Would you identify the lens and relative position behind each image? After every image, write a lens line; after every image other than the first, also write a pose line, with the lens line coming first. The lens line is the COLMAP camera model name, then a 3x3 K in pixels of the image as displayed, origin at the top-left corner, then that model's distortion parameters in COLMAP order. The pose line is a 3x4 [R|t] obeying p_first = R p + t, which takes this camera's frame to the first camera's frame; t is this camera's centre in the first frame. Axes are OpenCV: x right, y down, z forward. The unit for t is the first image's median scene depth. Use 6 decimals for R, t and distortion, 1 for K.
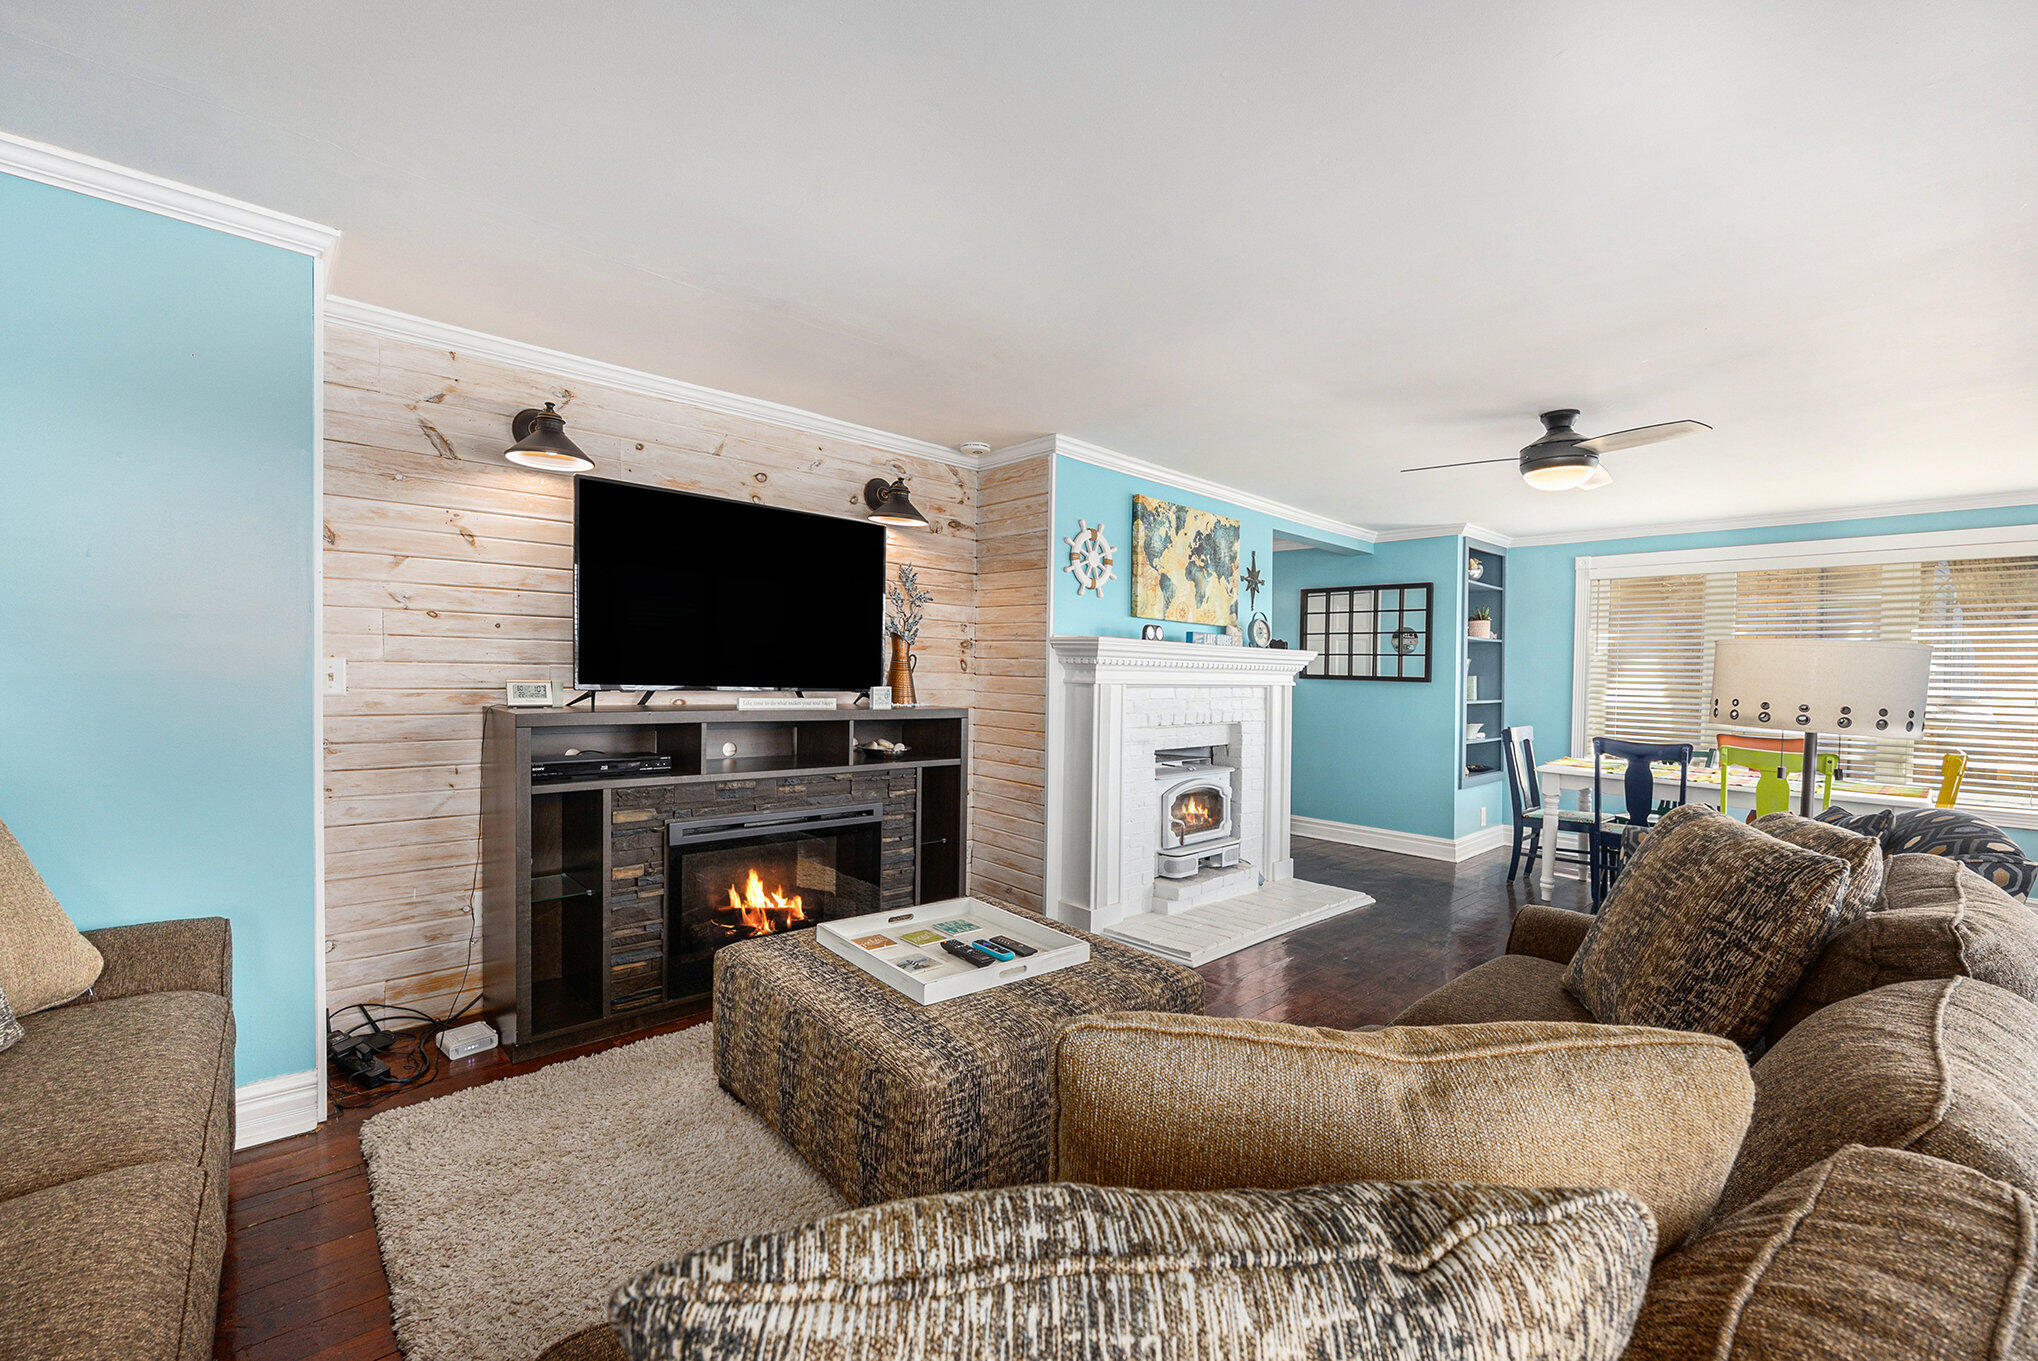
lens RADIAL K [[830.0, 0, 1004.2], [0, 830.0, 678.9], [0, 0, 1]] dist [-0.000501, 0.000033]
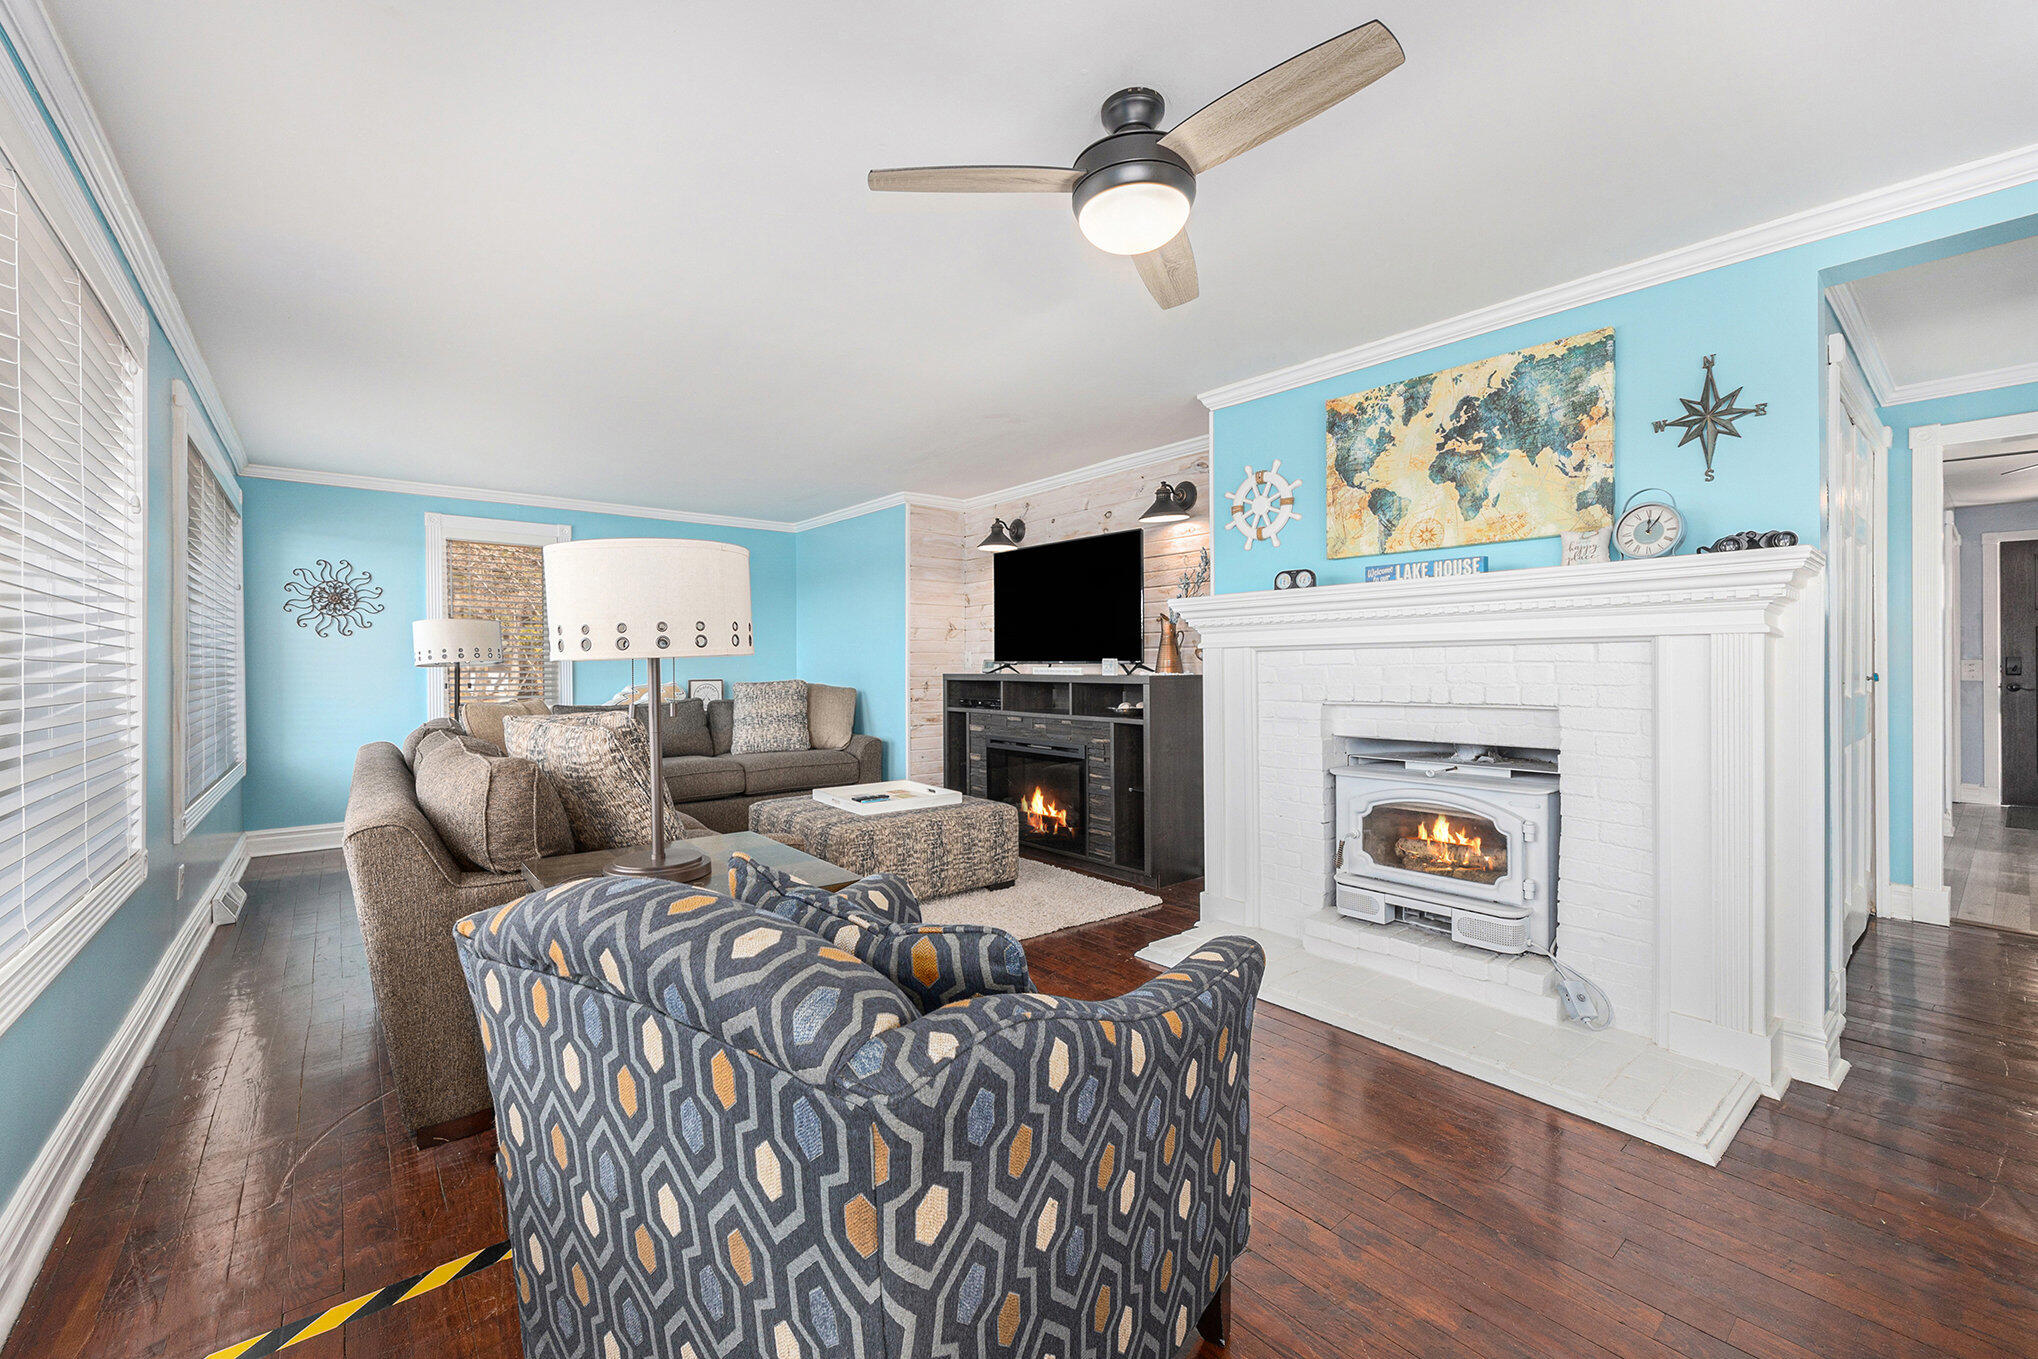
lens RADIAL K [[830.0, 0, 1004.2], [0, 830.0, 677.9], [0, 0, 1]] dist [-0.000501, 0.000033]
pose [[-0.045904, -0.019230, -0.998761, 0.897504], [-0.016675, 0.999690, -0.018482, 0.051933], [0.998807, 0.015805, -0.046210, 0.706011]]
